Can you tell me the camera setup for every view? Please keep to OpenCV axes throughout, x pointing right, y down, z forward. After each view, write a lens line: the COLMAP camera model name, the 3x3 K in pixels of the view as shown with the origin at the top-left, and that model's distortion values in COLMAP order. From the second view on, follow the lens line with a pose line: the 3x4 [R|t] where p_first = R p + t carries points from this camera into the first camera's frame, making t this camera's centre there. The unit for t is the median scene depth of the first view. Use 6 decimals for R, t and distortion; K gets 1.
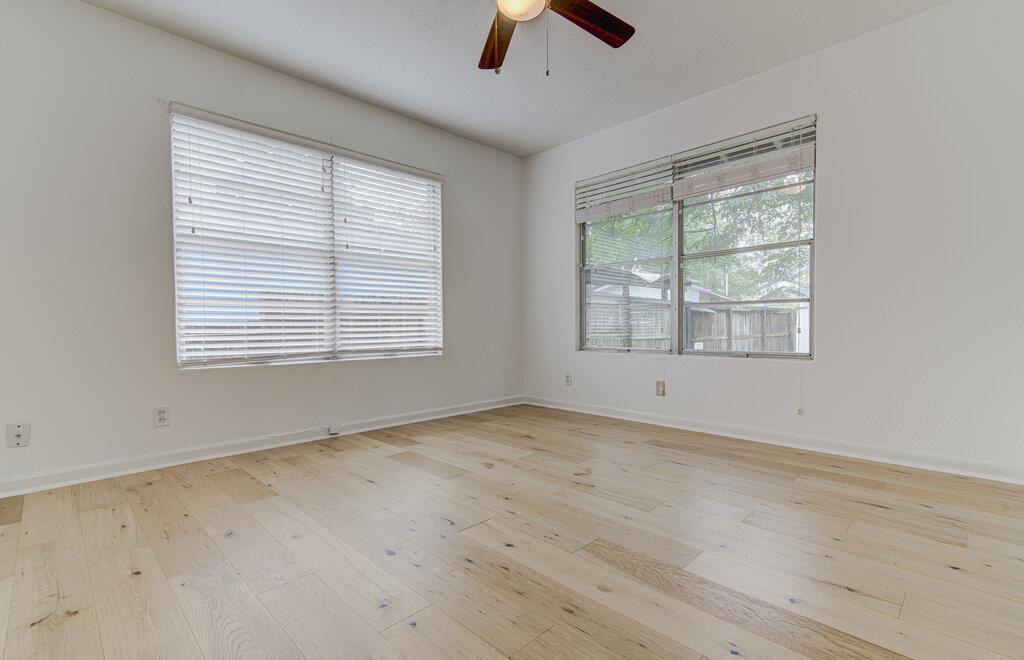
lens RADIAL K [[476.3, 0, 536.8], [0, 476.3, 336.7], [0, 0, 1]] dist [0.001442, -0.000065]
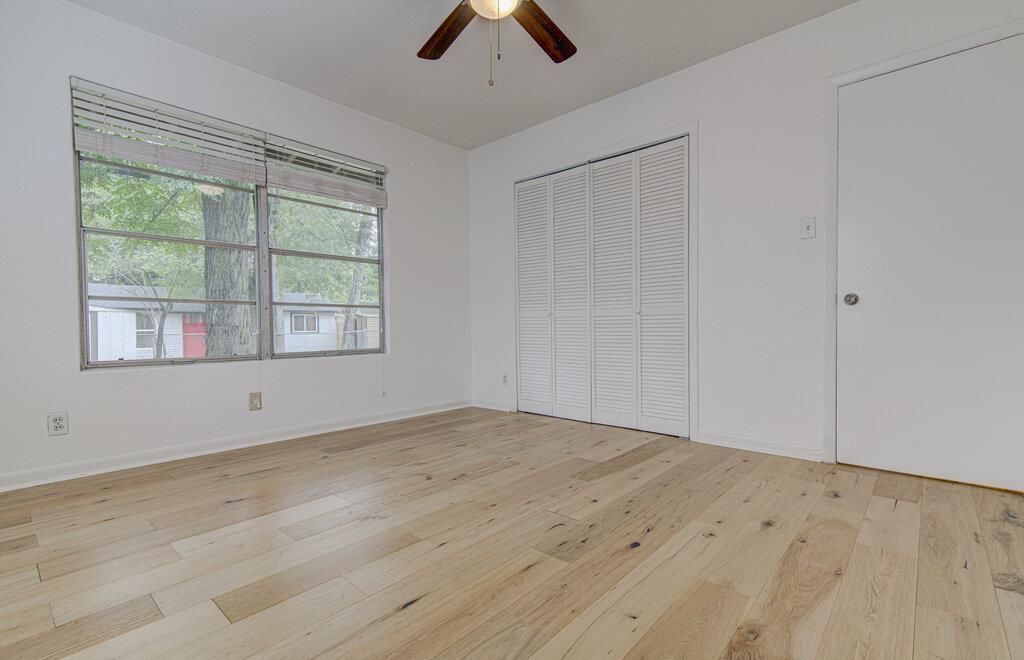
lens RADIAL K [[453.7, 0, 513.2], [0, 453.7, 331.5], [0, 0, 1]] dist [0.021099, -0.000365]
pose [[-0.035894, -0.008717, 0.999318, -0.781391], [0.028214, 0.999555, 0.009732, -0.013723], [-0.998957, 0.028544, -0.035632, 0.786992]]
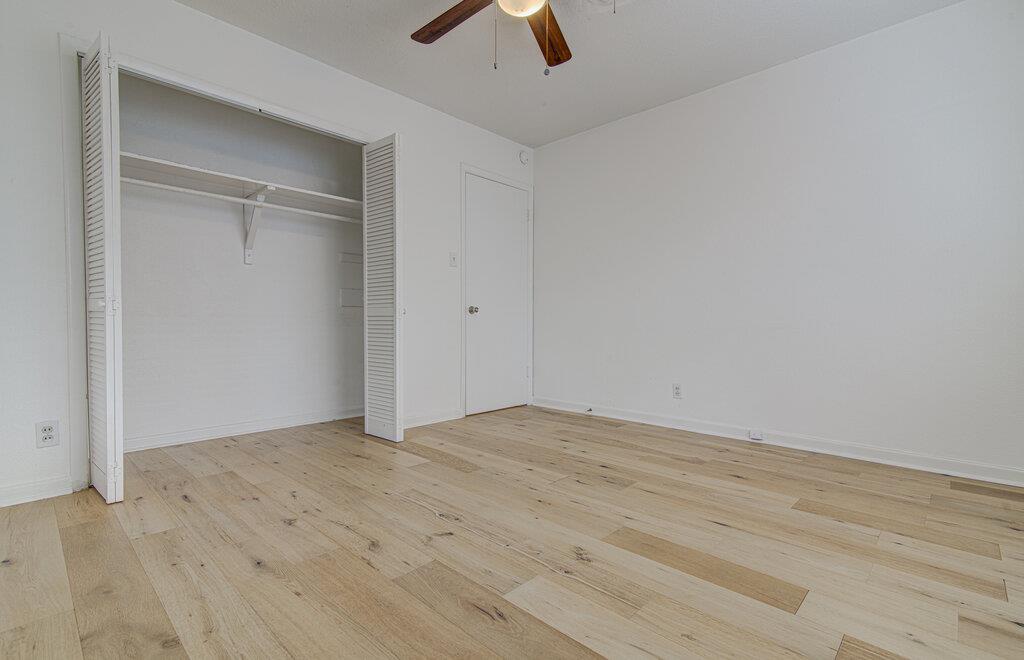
lens RADIAL K [[453.7, 0, 513.2], [0, 453.7, 331.5], [0, 0, 1]] dist [0.021099, -0.000365]
pose [[-0.999667, 0.006233, 0.025053, -0.026603], [0.007185, 0.999248, 0.038106, -0.035835], [-0.024796, 0.038273, -0.998960, 1.539873]]
